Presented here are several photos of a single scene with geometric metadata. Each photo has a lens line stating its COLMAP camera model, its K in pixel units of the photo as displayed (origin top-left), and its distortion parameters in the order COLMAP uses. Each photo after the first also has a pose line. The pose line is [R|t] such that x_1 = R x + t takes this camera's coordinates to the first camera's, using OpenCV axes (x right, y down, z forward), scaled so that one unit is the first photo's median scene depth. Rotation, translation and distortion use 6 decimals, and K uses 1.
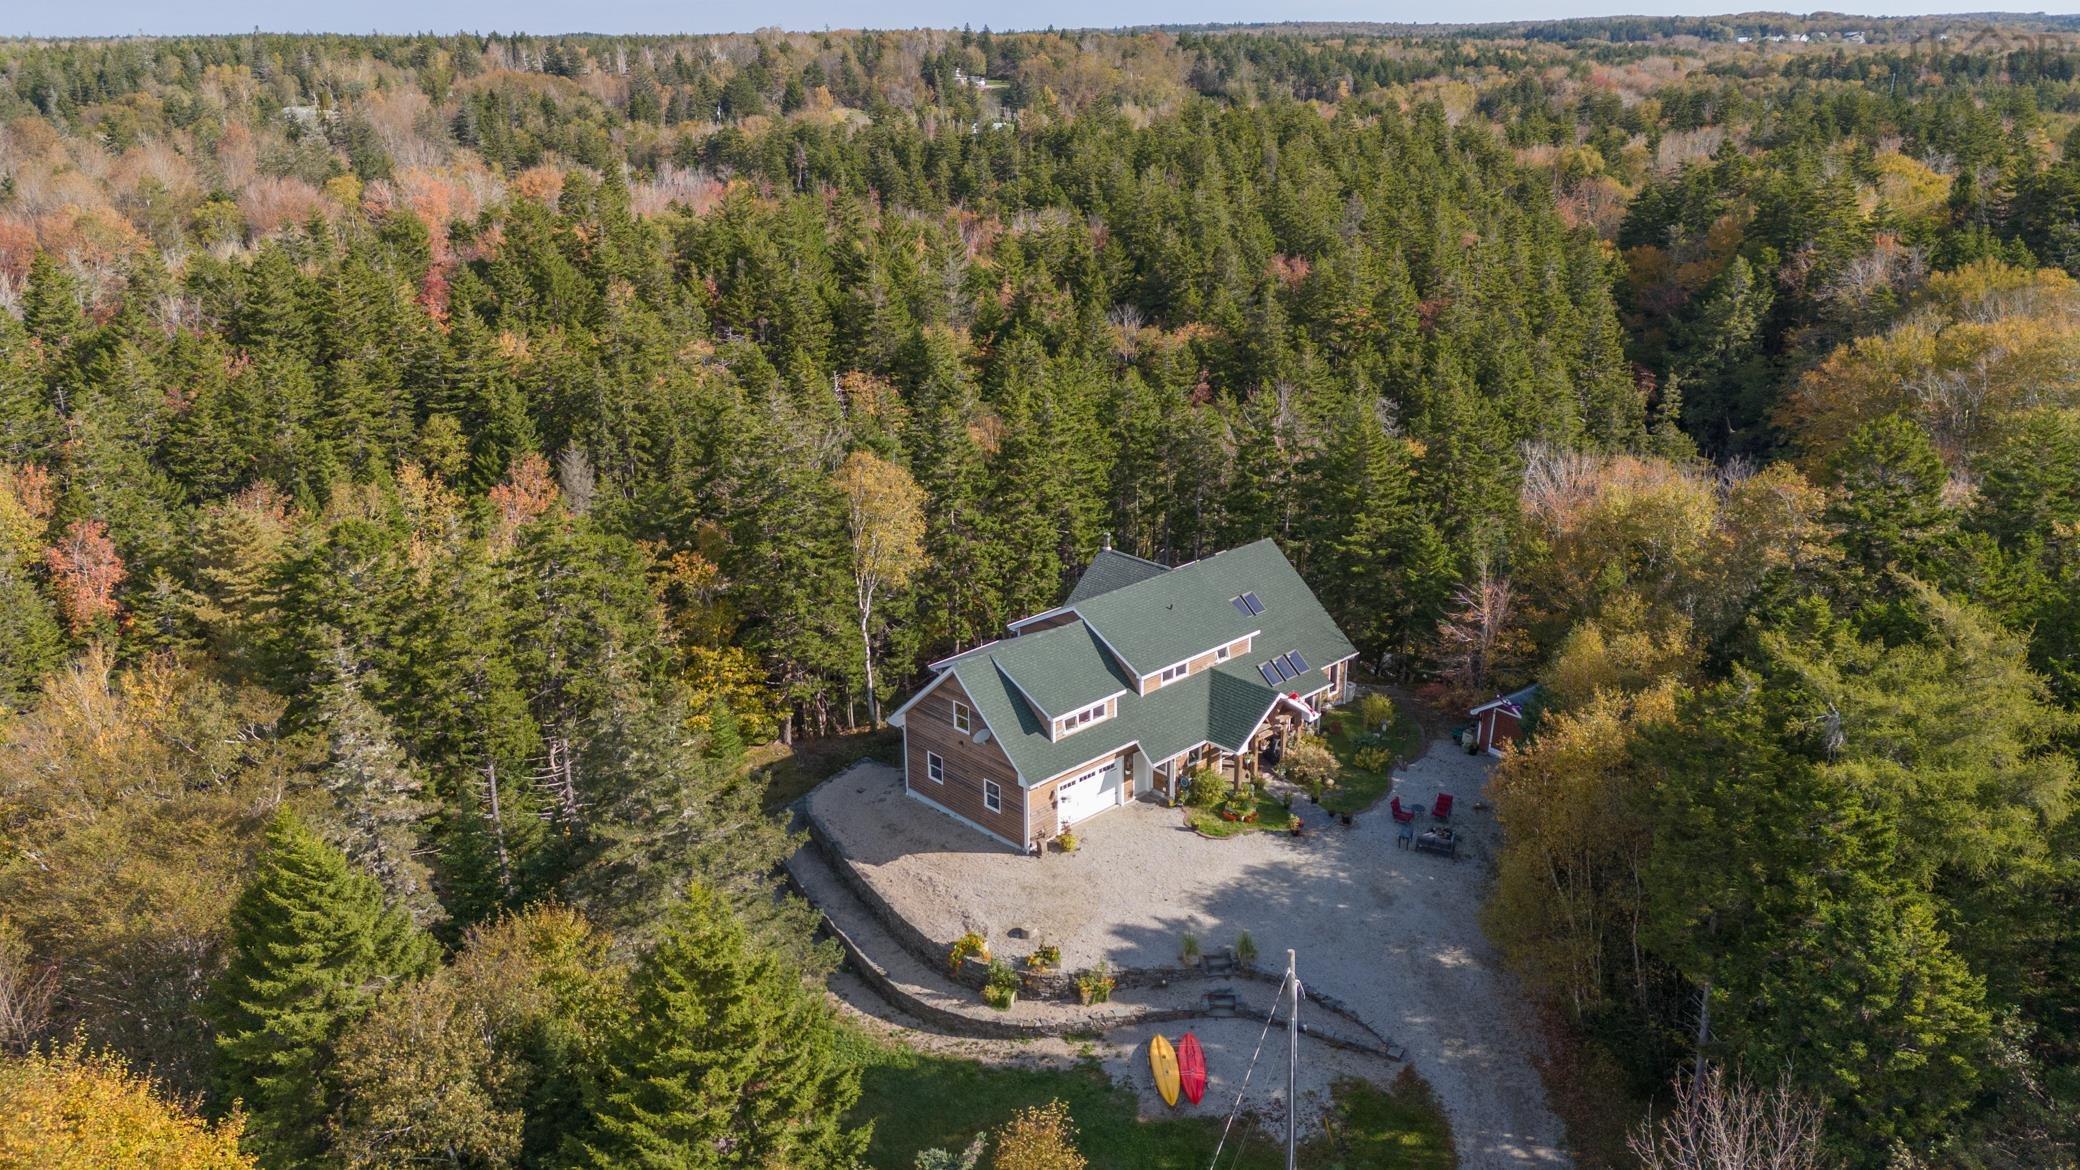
lens RADIAL K [[1521.4, 0, 1040.0], [0, 1521.4, 585.0], [0, 0, 1]] dist [0.079894, -0.070717]
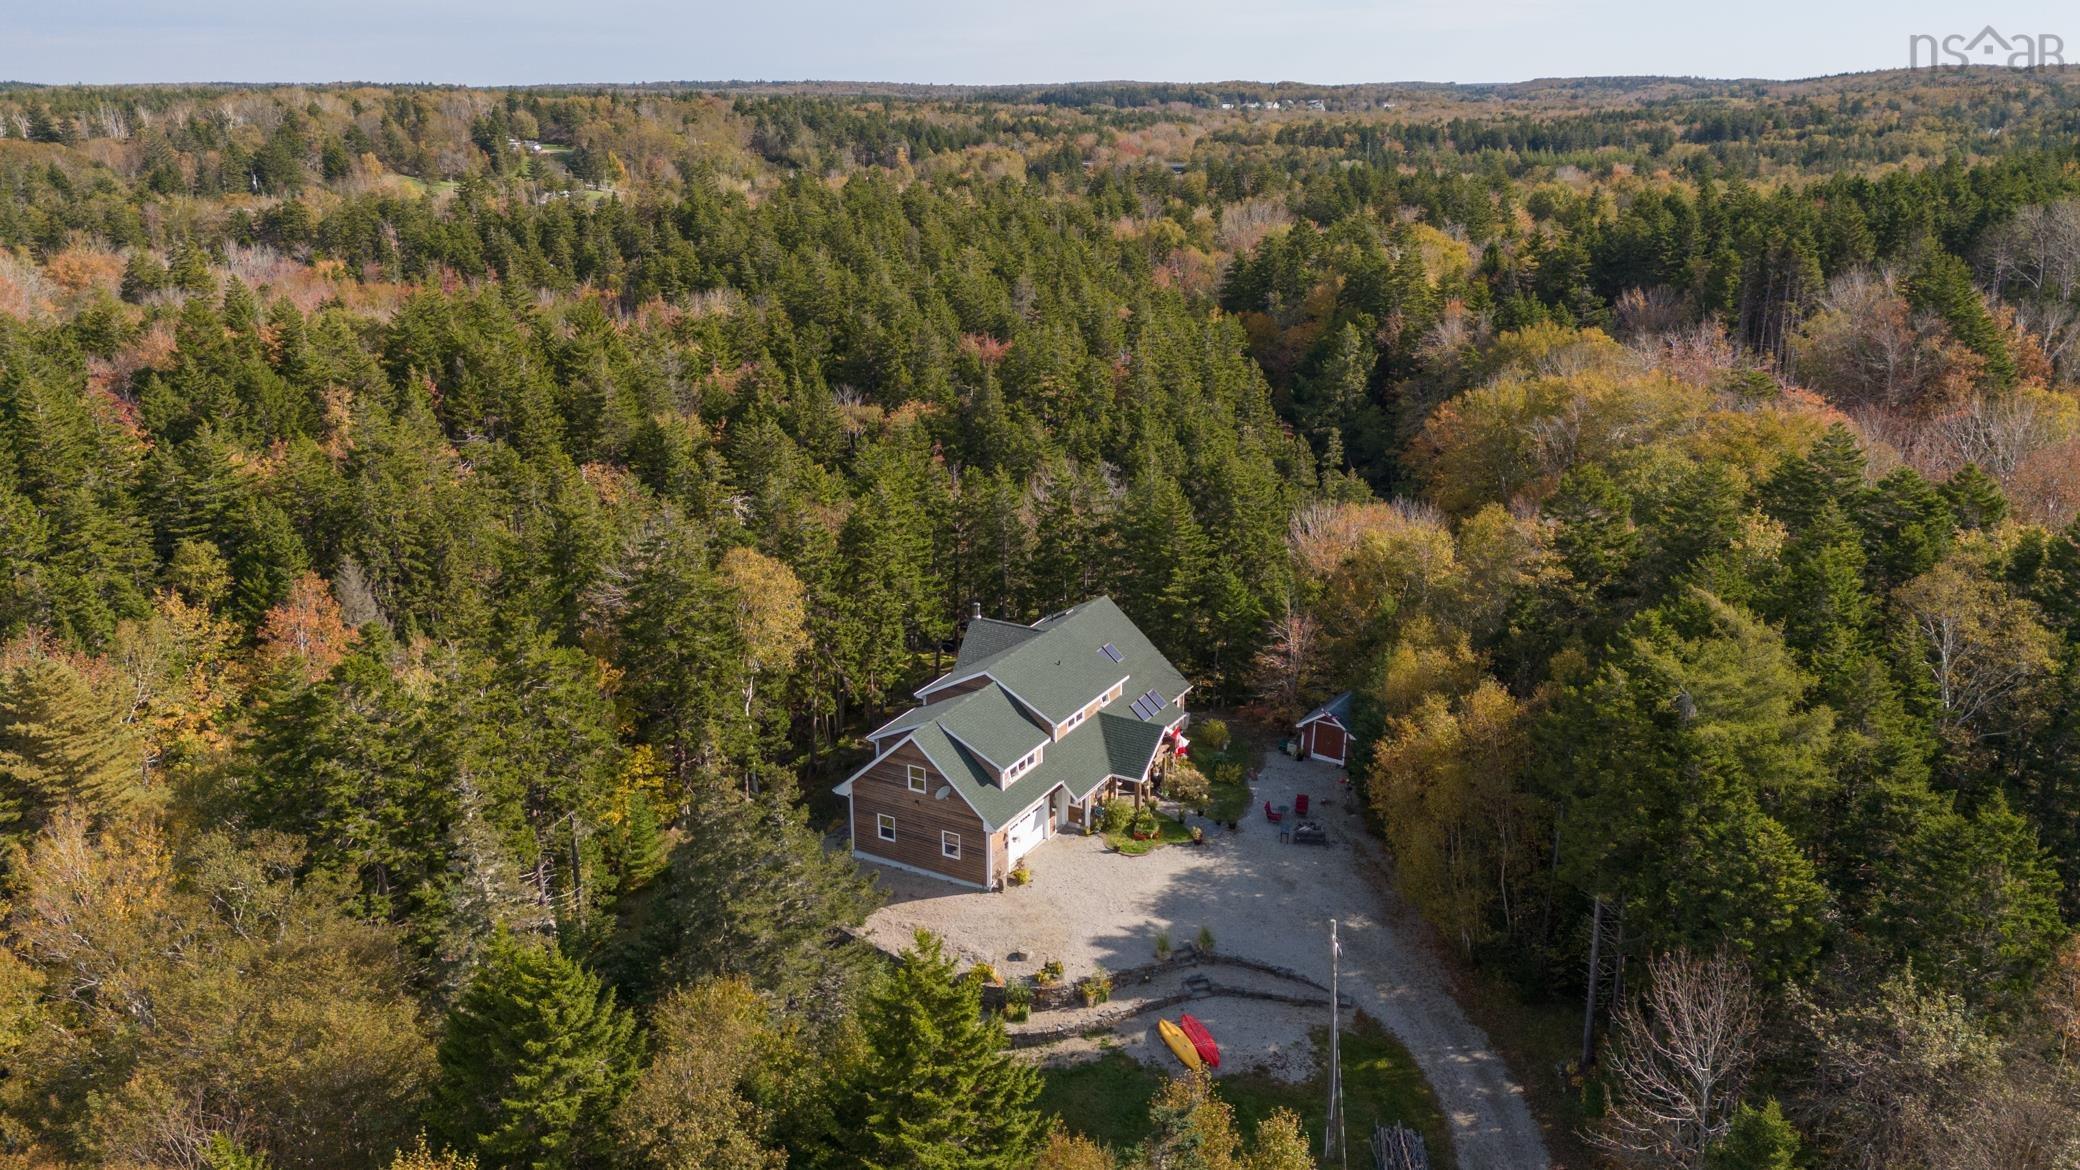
lens RADIAL K [[1521.4, 0, 1040.0], [0, 1521.4, 585.0], [0, 0, 1]] dist [0.079894, -0.070717]
pose [[0.956480, -0.083544, 0.279581, -0.216948], [0.092592, 0.995517, -0.019289, -0.020959], [-0.276717, 0.044336, 0.959928, -0.094527]]
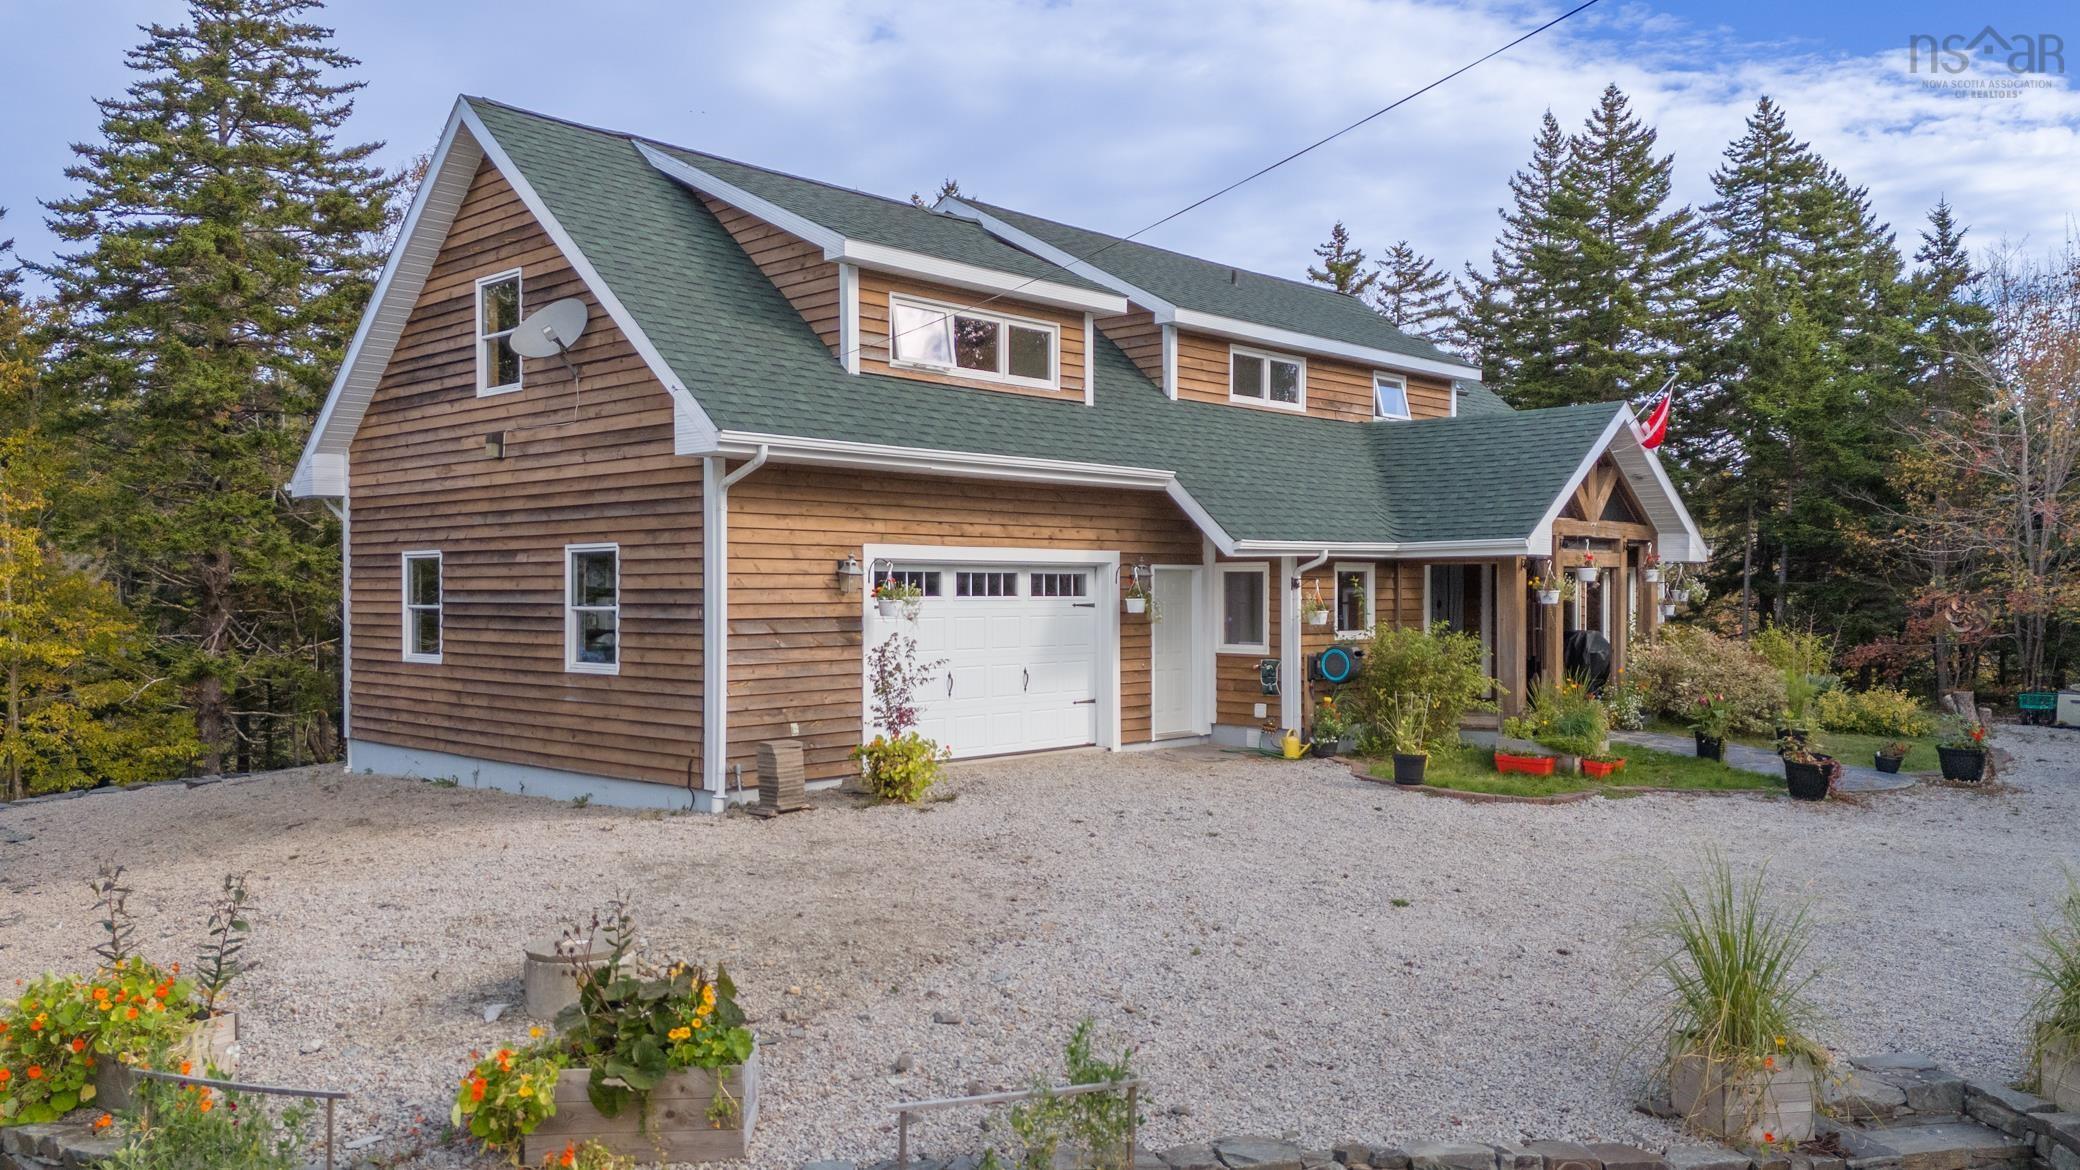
lens RADIAL K [[1551.3, 0, 1040.0], [0, 1551.3, 585.0], [0, 0, 1]] dist [0.085267, -0.079535]
pose [[0.998239, 0.011897, 0.058109, 0.020049], [0.008284, 0.942114, -0.335190, 0.176896], [-0.058734, 0.335081, 0.940357, 0.612486]]
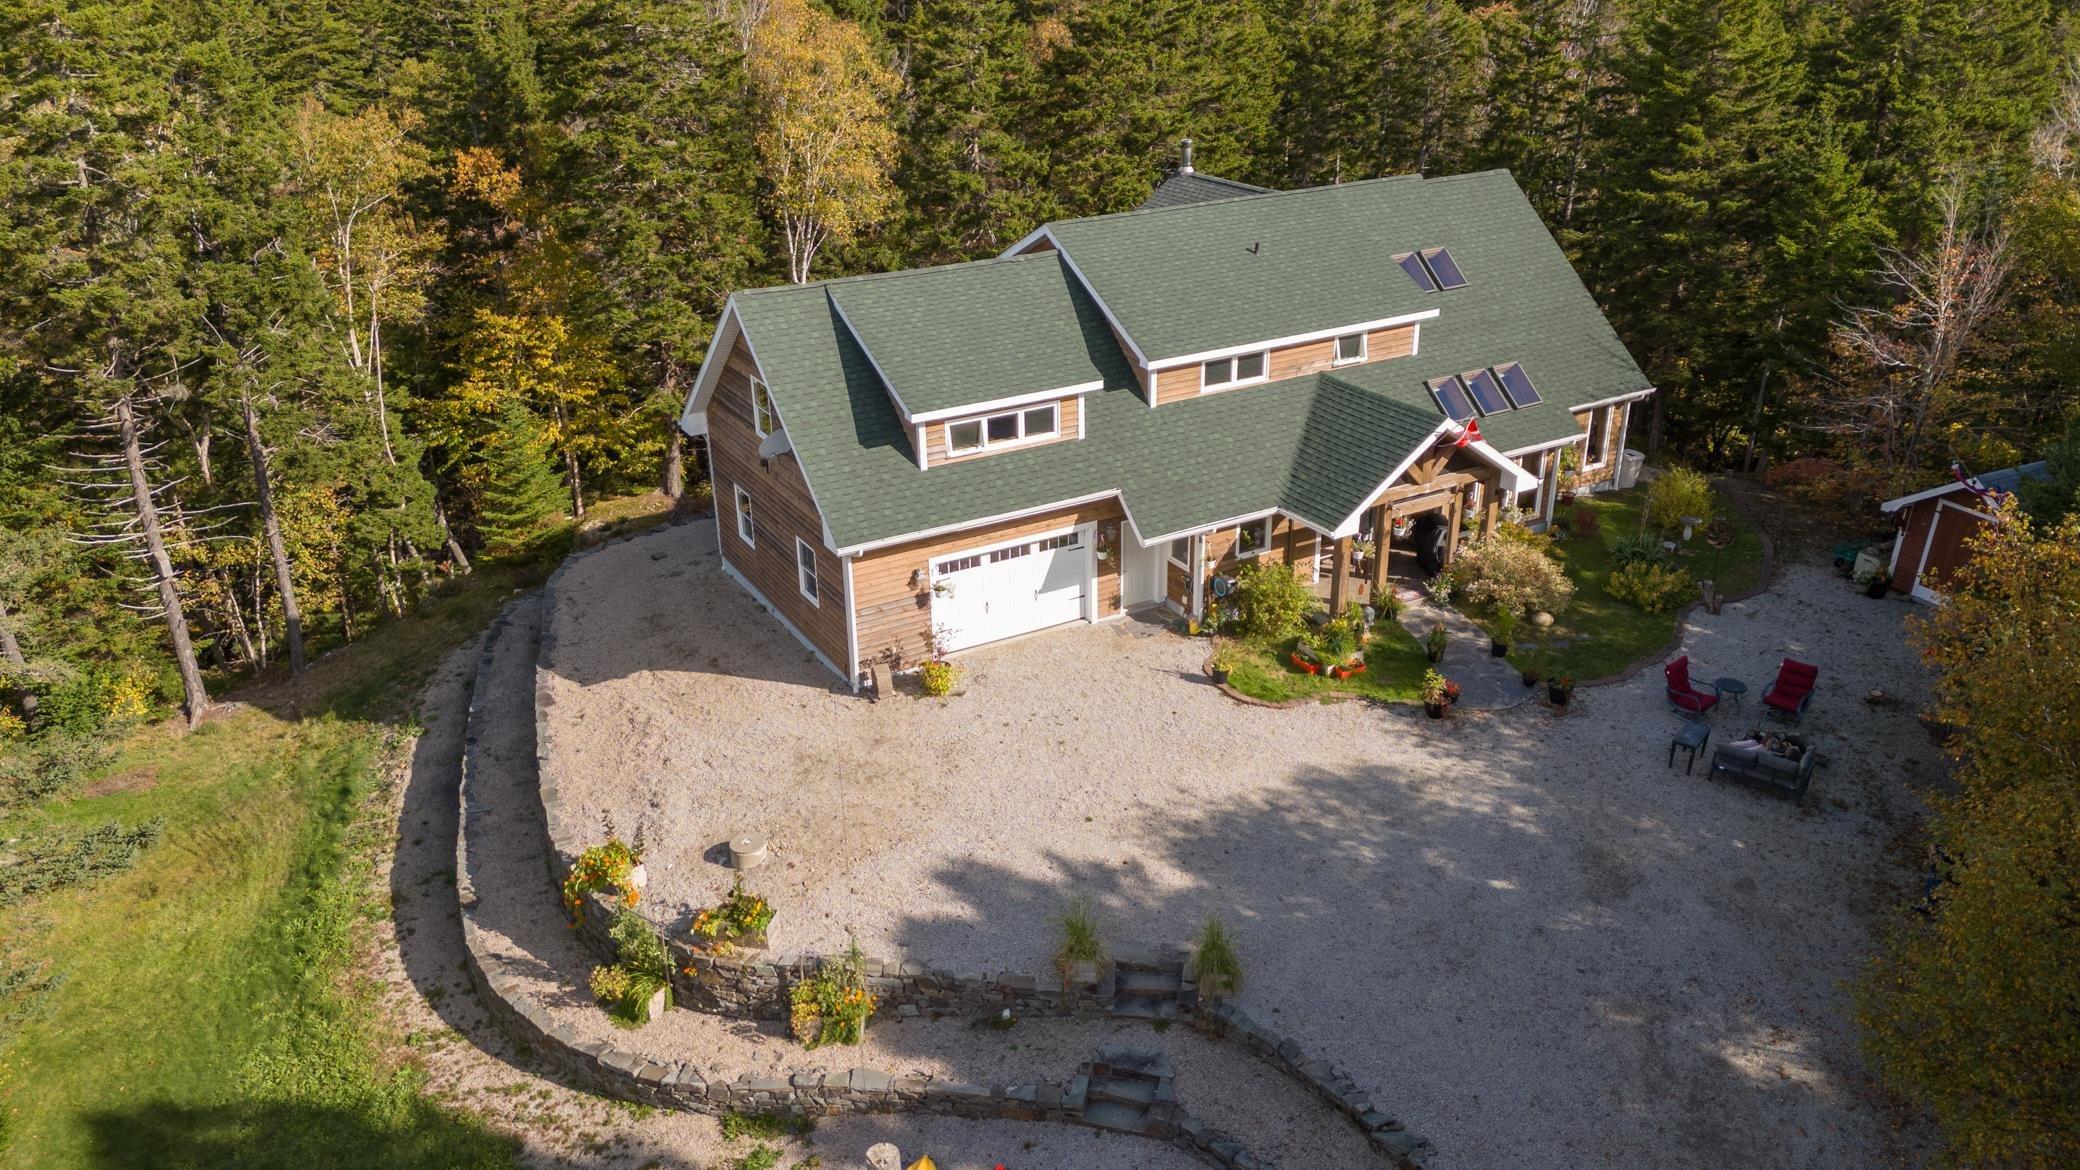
lens RADIAL K [[1508.0, 0, 1037.5], [0, 1508.0, 610.6], [0, 0, 1]] dist [0.096744, -0.131227]
pose [[0.972885, 0.093074, -0.211734, 0.117897], [-0.072011, 0.991849, 0.105120, 0.075862], [0.219792, -0.087022, 0.971658, 0.433404]]
